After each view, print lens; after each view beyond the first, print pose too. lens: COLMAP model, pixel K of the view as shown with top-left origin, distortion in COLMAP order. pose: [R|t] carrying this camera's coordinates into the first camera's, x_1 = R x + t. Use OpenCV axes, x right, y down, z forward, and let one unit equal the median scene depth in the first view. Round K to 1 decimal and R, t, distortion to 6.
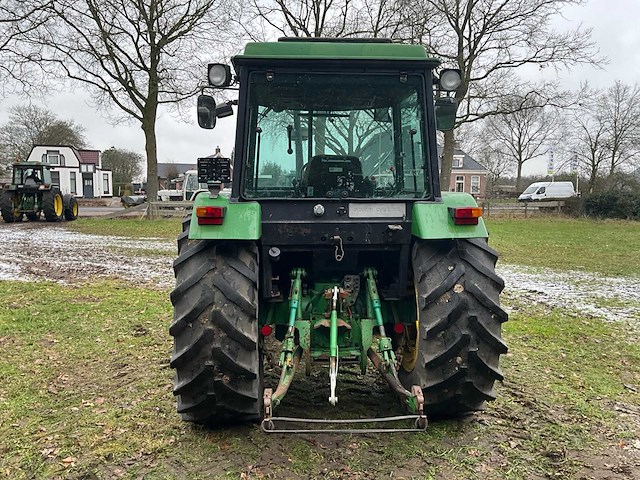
lens RADIAL K [[519.4, 0, 320.0], [0, 519.4, 240.0], [0, 0, 1]] dist [0.084663, -0.148361]
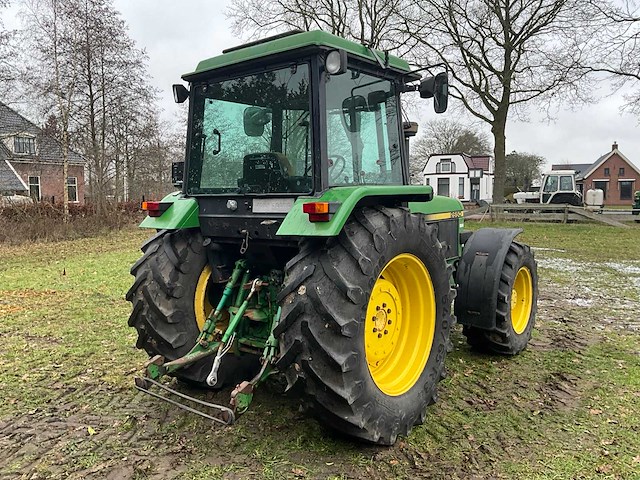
lens RADIAL K [[519.4, 0, 320.0], [0, 519.4, 240.0], [0, 0, 1]] dist [0.084663, -0.148361]
pose [[0.737655, 0.045664, -0.673632, 0.856456], [-0.050550, 0.998645, 0.012342, -0.008143], [0.673283, 0.024948, 0.738964, 0.324712]]
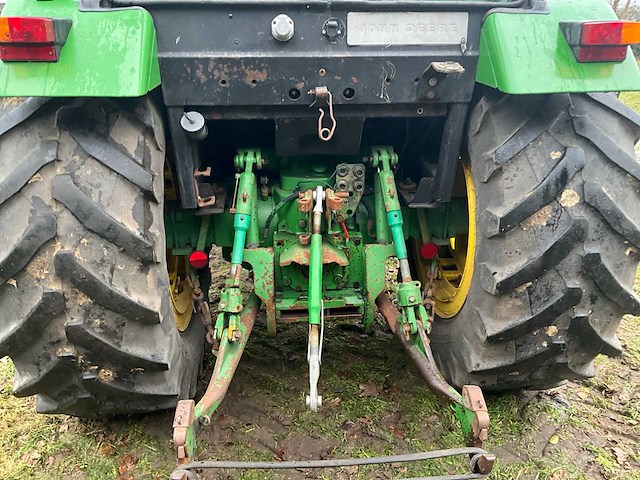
lens RADIAL K [[519.4, 0, 320.0], [0, 519.4, 240.0], [0, 0, 1]] dist [0.084663, -0.148361]
pose [[0.999787, -0.007319, 0.019320, 0.020721], [0.001537, 0.958905, 0.283725, -0.009037], [-0.020603, -0.283634, 0.958711, 0.496205]]
